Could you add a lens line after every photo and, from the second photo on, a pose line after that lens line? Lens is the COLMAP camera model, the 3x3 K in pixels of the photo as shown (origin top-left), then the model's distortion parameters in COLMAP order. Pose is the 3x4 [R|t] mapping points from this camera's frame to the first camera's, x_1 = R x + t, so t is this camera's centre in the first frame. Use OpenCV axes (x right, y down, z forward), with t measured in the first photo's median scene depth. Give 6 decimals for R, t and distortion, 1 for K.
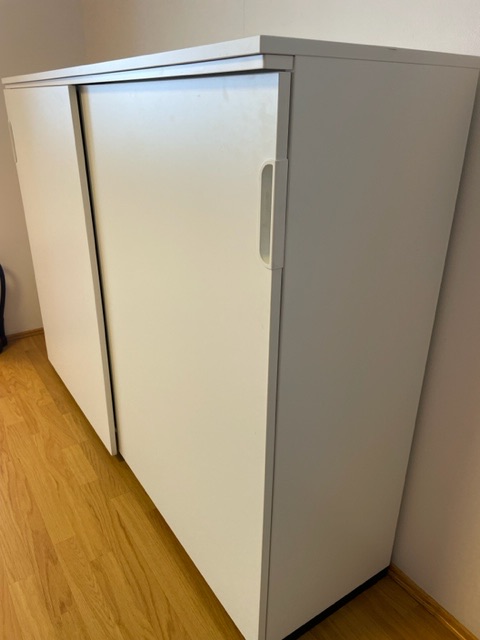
lens RADIAL K [[489.8, 0, 237.8], [0, 489.8, 318.7], [0, 0, 1]] dist [0.048896, -0.068151]
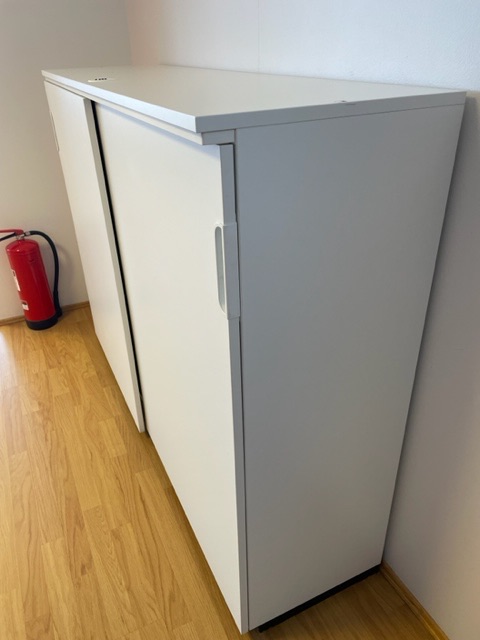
lens RADIAL K [[489.8, 0, 237.7], [0, 489.8, 319.7], [0, 0, 1]] dist [0.048896, -0.068151]
pose [[0.989136, 0.038169, -0.141960, 0.128511], [-0.023261, 0.994176, 0.105230, -0.112568], [0.145149, -0.100784, 0.984263, -0.023289]]
